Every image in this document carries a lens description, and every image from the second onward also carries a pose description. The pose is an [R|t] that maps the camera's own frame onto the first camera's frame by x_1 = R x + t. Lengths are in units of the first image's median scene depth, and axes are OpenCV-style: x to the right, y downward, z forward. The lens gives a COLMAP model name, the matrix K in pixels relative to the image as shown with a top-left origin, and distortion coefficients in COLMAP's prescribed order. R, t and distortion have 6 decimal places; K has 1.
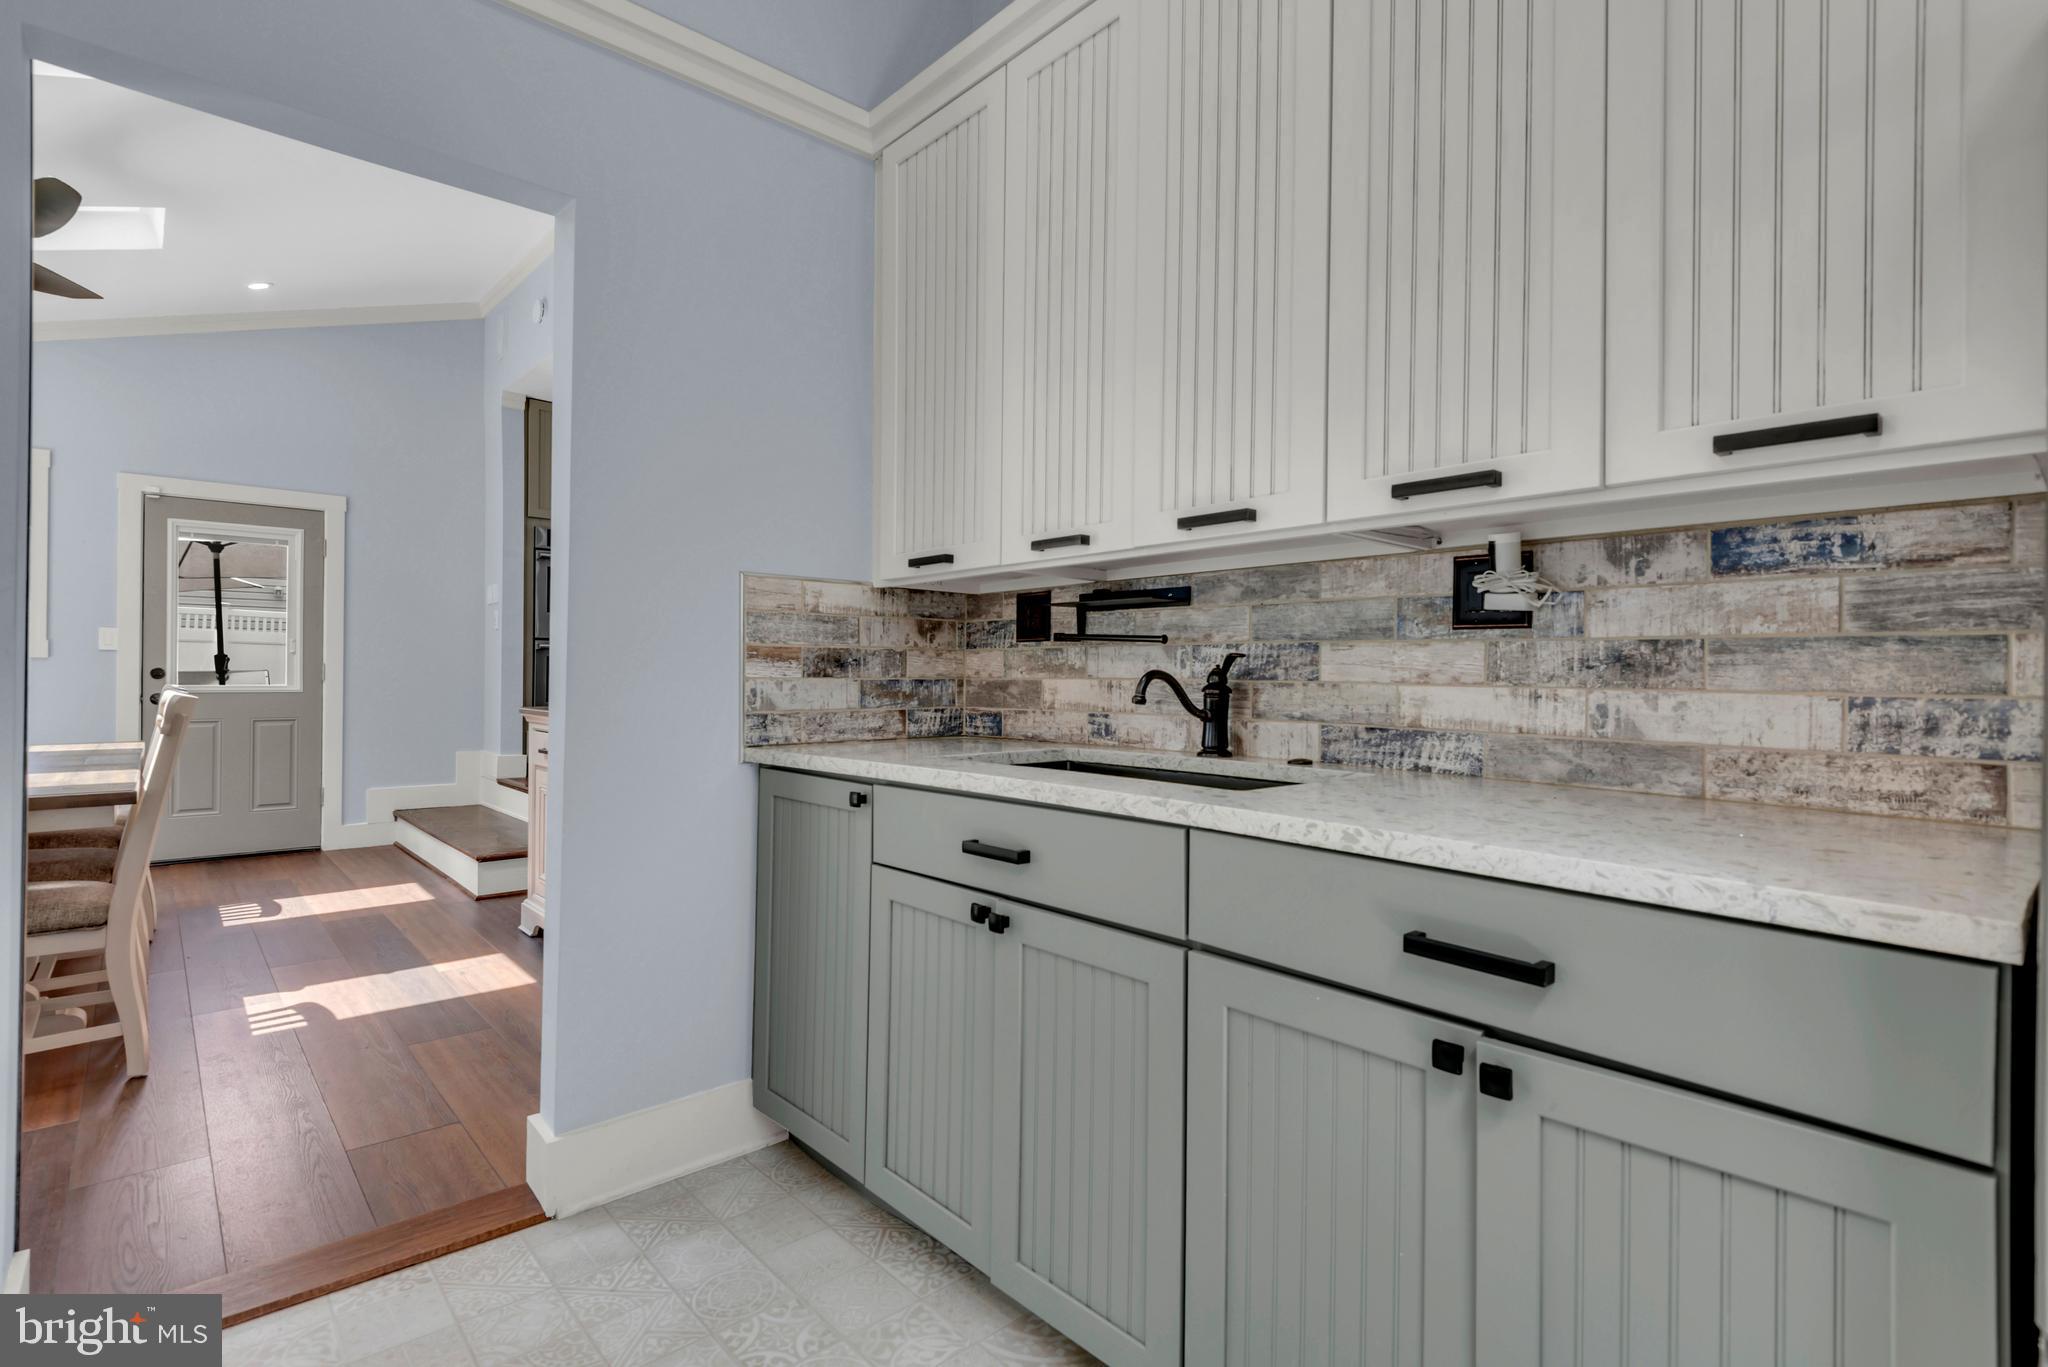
lens RADIAL K [[976.7, 0, 1010.5], [0, 976.7, 671.6], [0, 0, 1]] dist [0.013780, -0.005399]
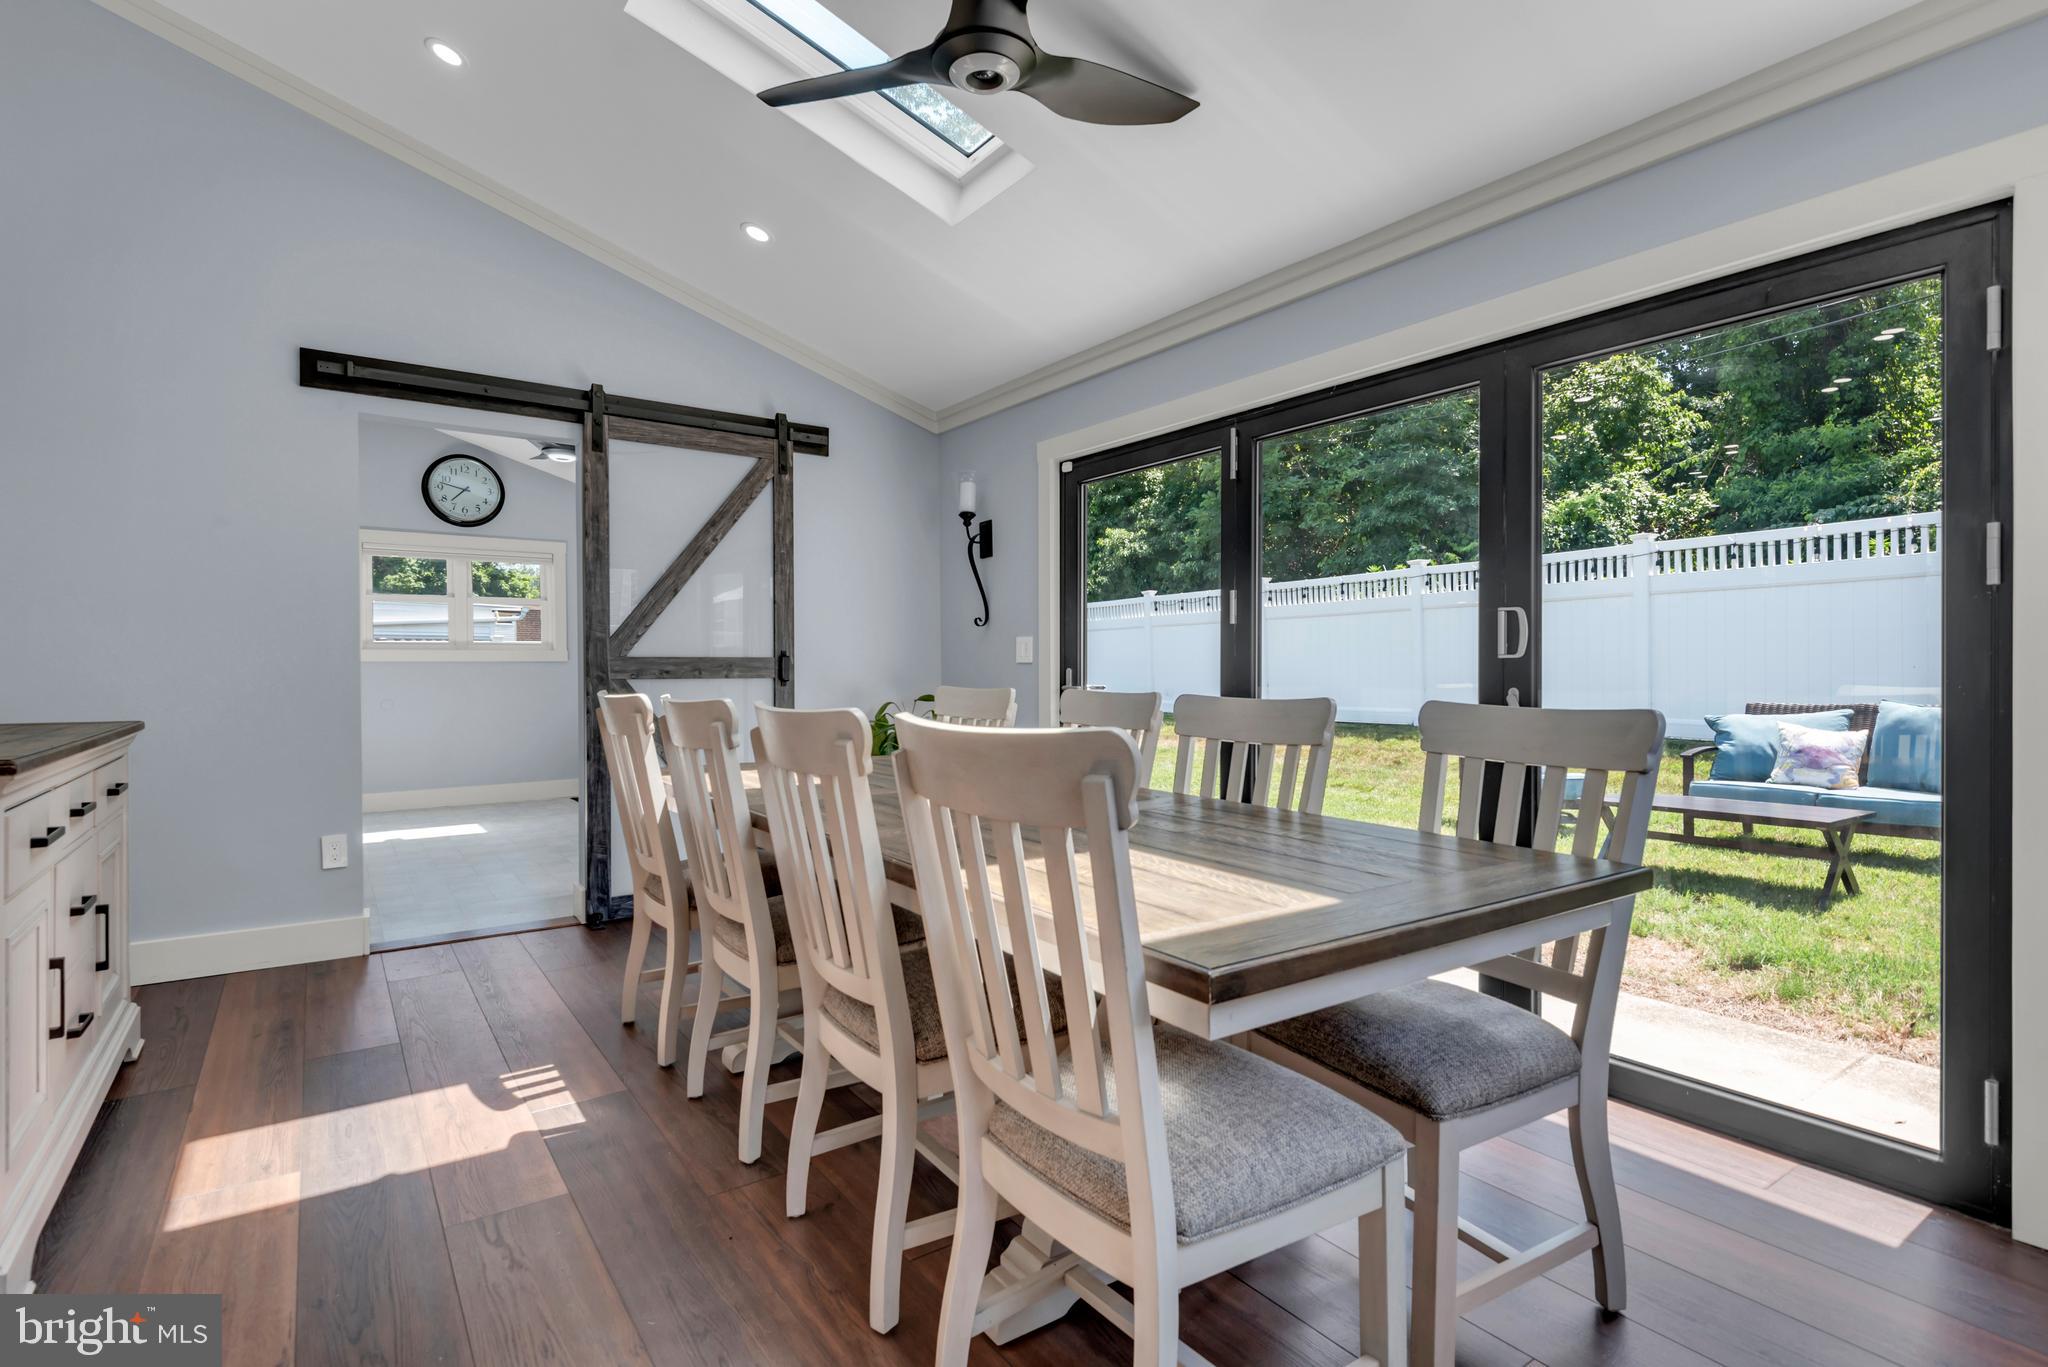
lens RADIAL K [[976.7, 0, 1014.5], [0, 976.7, 674.3], [0, 0, 1]] dist [0.013780, -0.005399]
pose [[-0.994830, -0.005858, 0.101390, -2.227817], [-0.005595, 0.999980, 0.002881, -0.001287], [-0.101404, 0.002299, -0.994843, 3.221921]]
